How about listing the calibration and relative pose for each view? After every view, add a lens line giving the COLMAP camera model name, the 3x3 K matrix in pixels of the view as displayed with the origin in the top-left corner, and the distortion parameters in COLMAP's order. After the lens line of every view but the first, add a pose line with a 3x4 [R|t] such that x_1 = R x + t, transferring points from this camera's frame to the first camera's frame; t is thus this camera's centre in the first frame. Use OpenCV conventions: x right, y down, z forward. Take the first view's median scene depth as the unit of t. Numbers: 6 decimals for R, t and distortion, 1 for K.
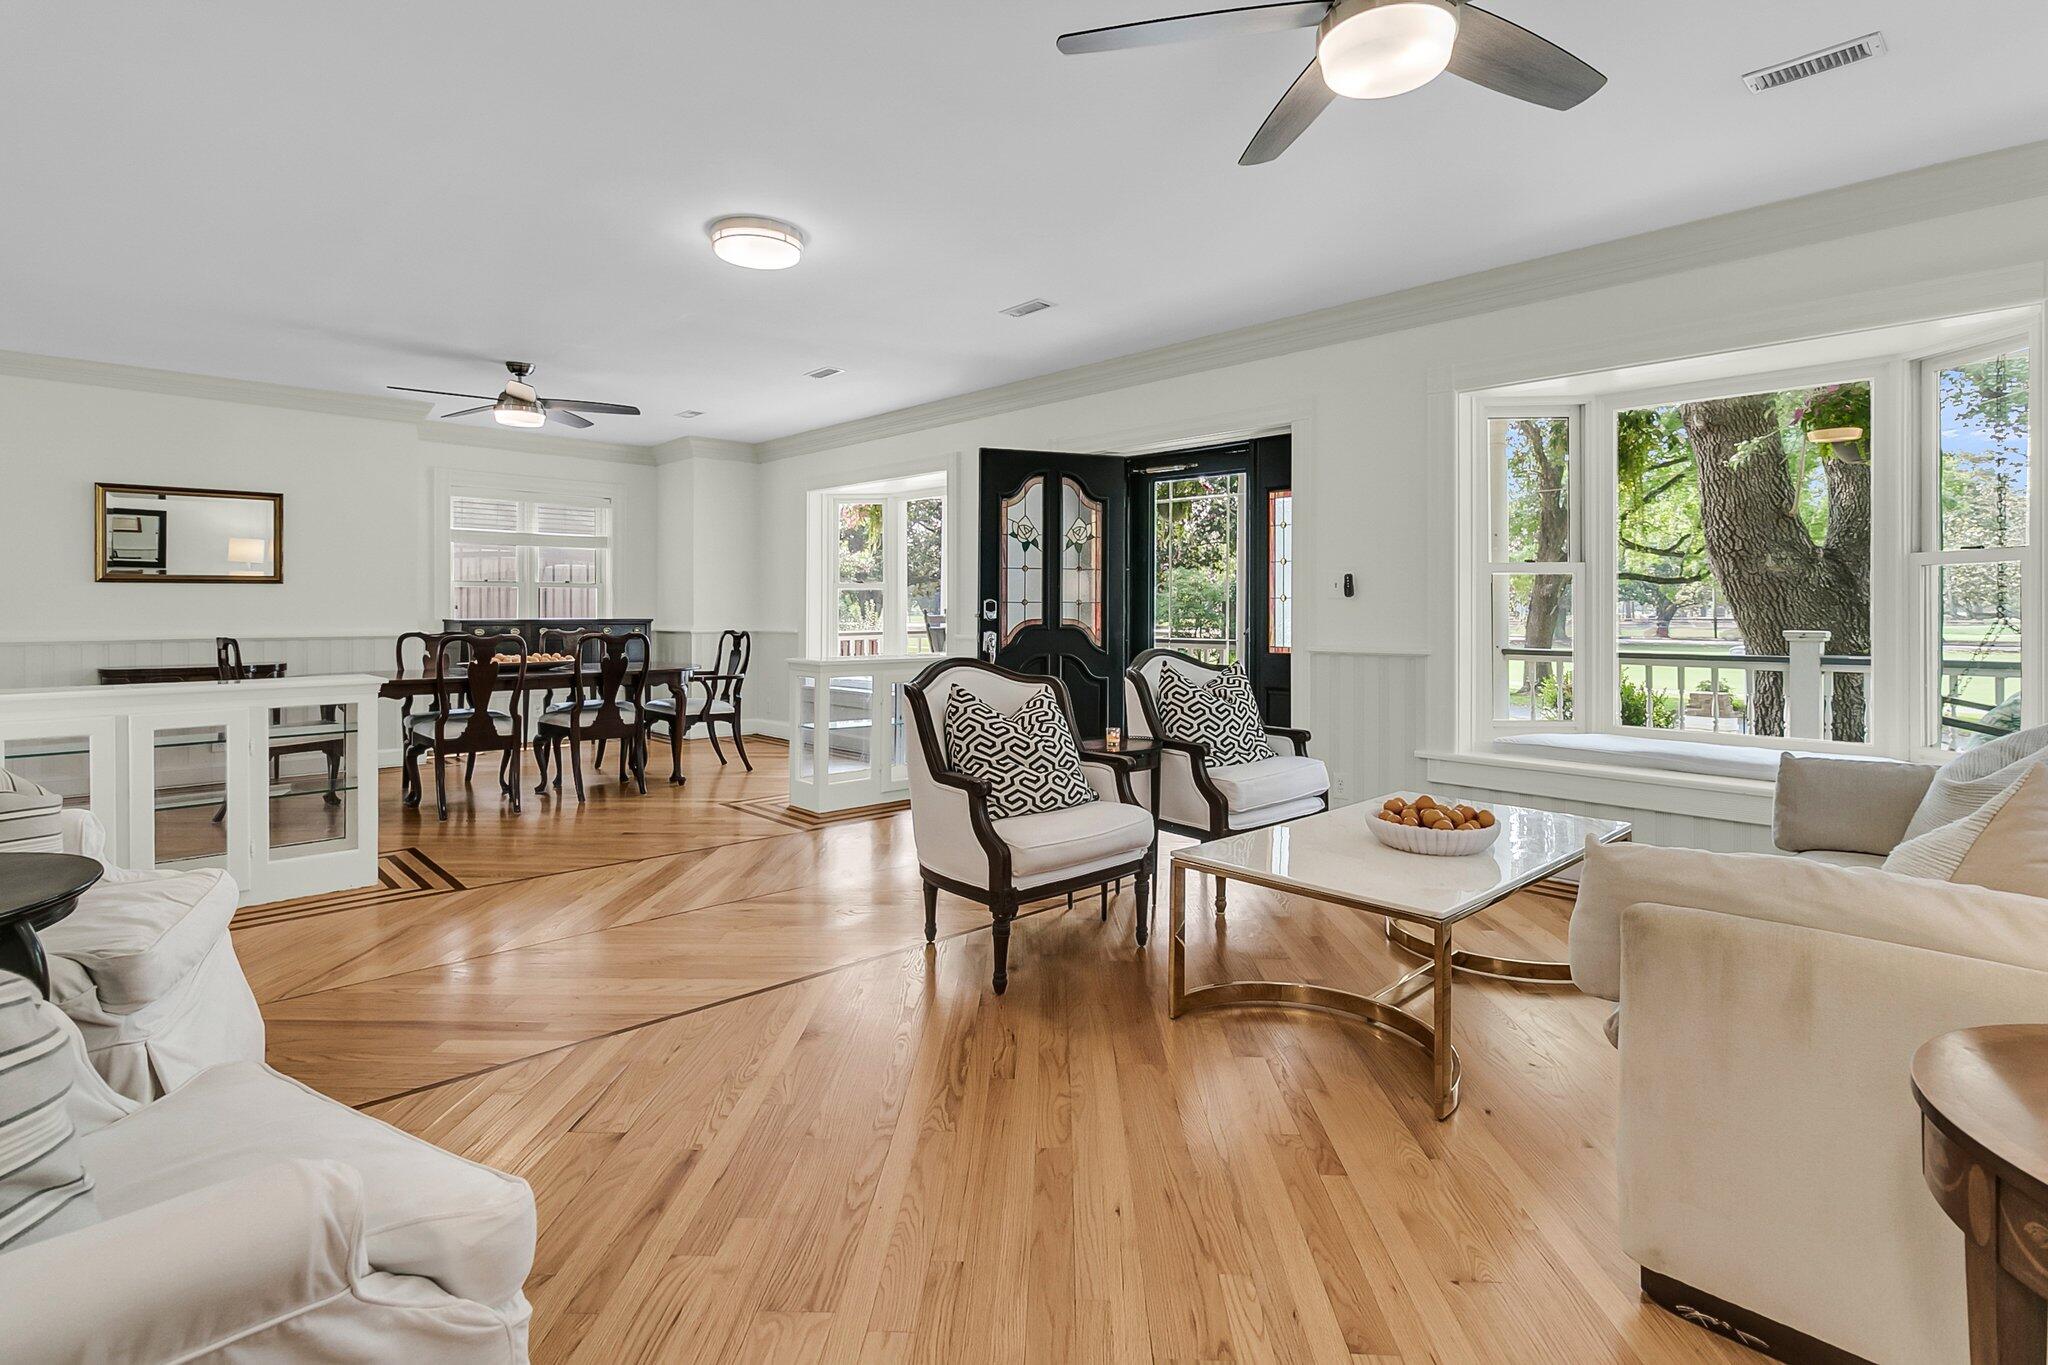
lens RADIAL K [[980.3, 0, 1023.4], [0, 980.3, 652.0], [0, 0, 1]] dist [0.002664, 0.000640]
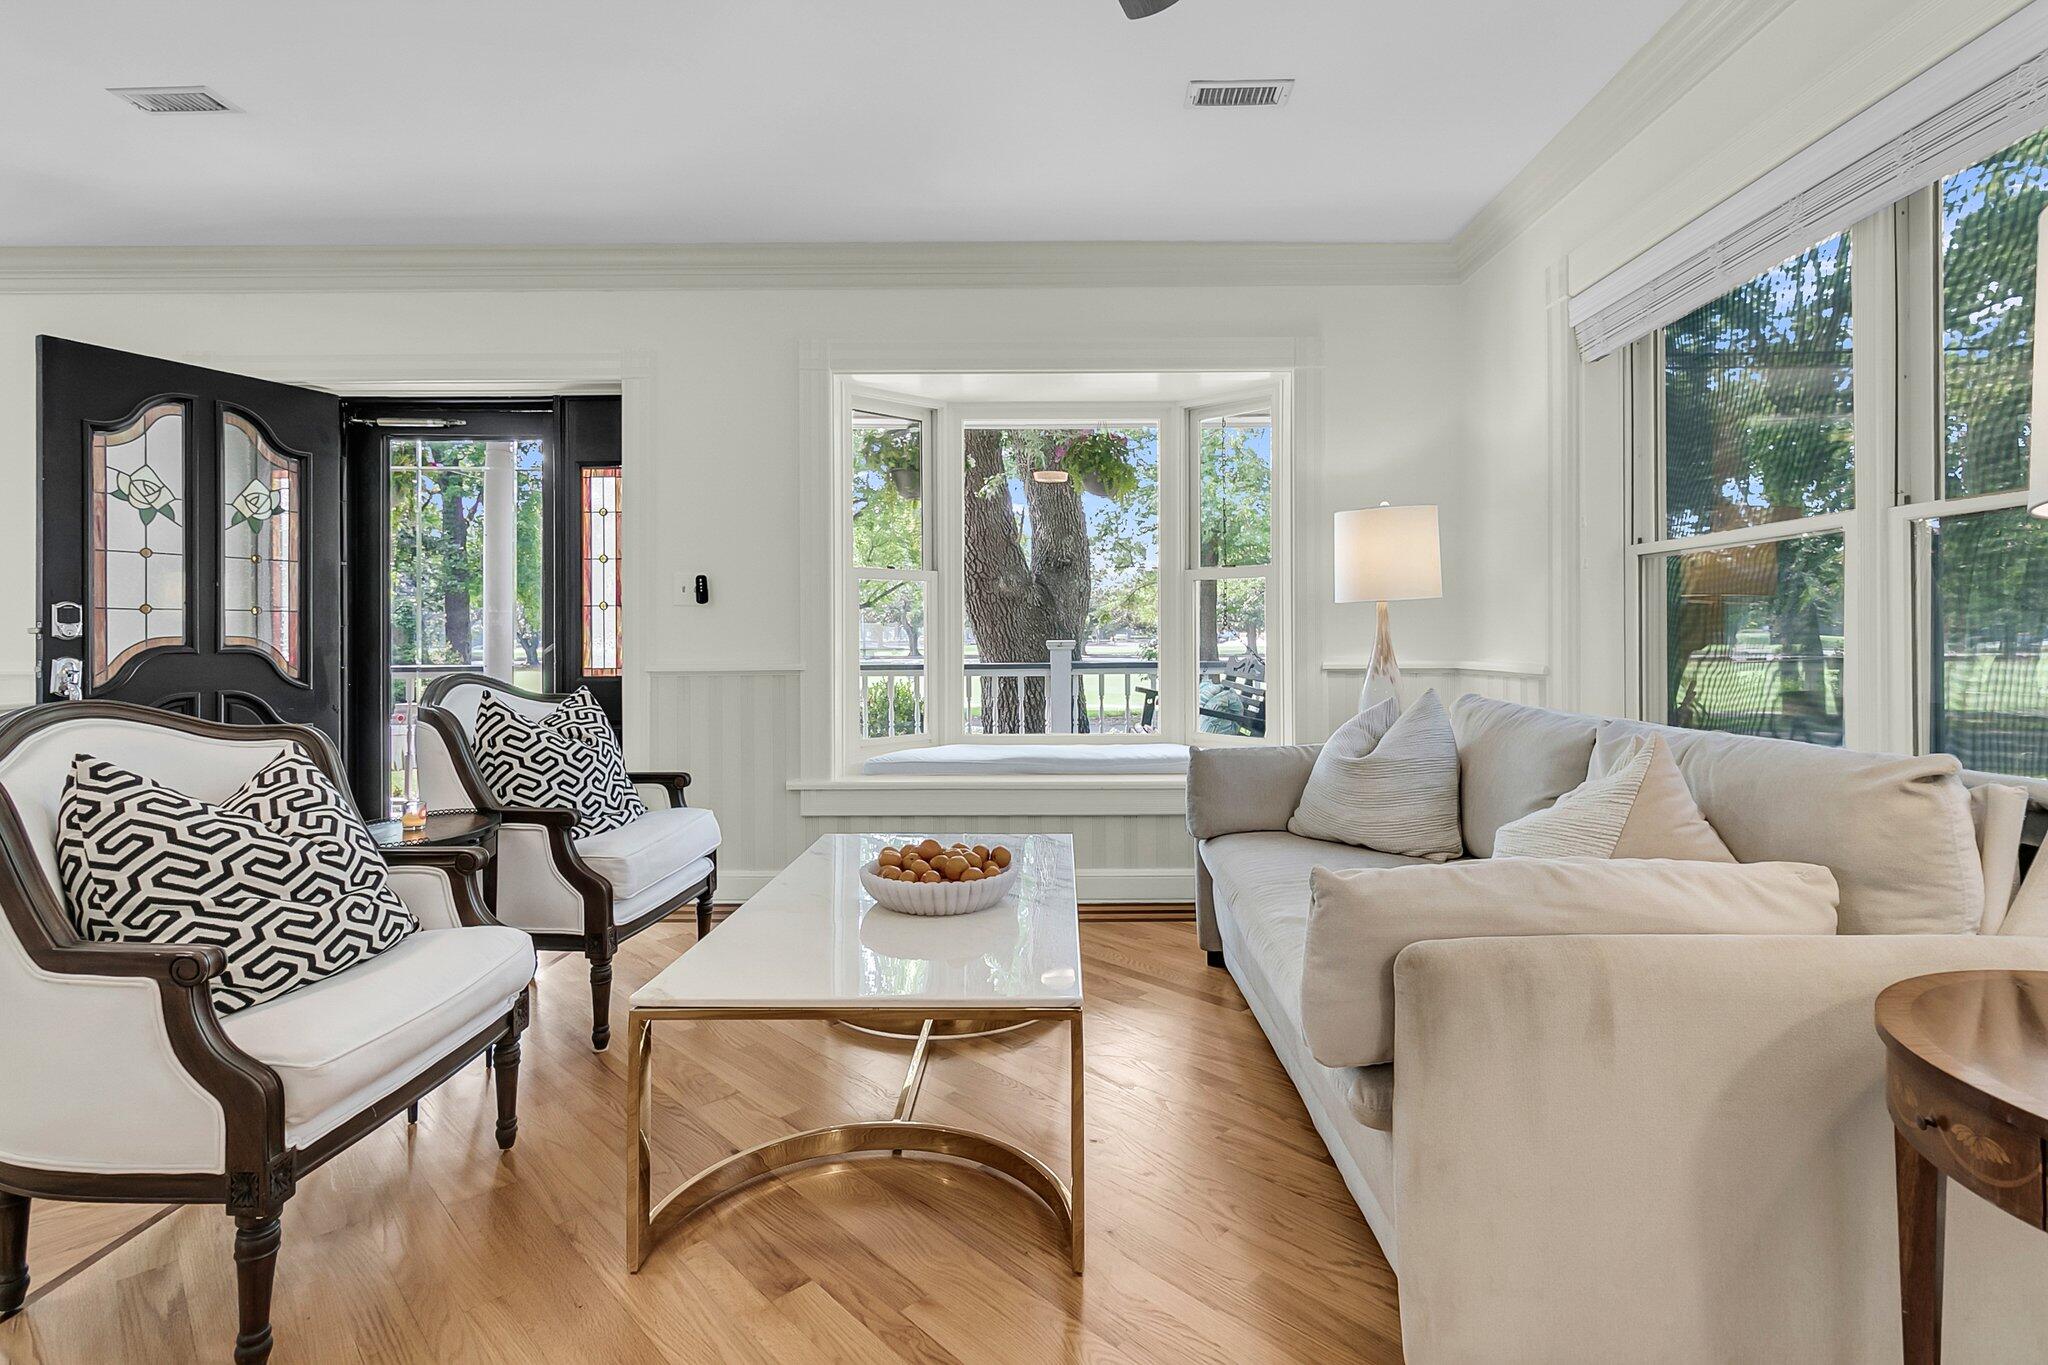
lens RADIAL K [[980.3, 0, 1023.4], [0, 980.3, 652.0], [0, 0, 1]] dist [0.002664, 0.000640]
pose [[0.699413, -0.018417, 0.714481, -0.073559], [0.037555, 0.999234, -0.011007, 0.003694], [-0.713730, 0.034531, 0.699569, 0.264408]]
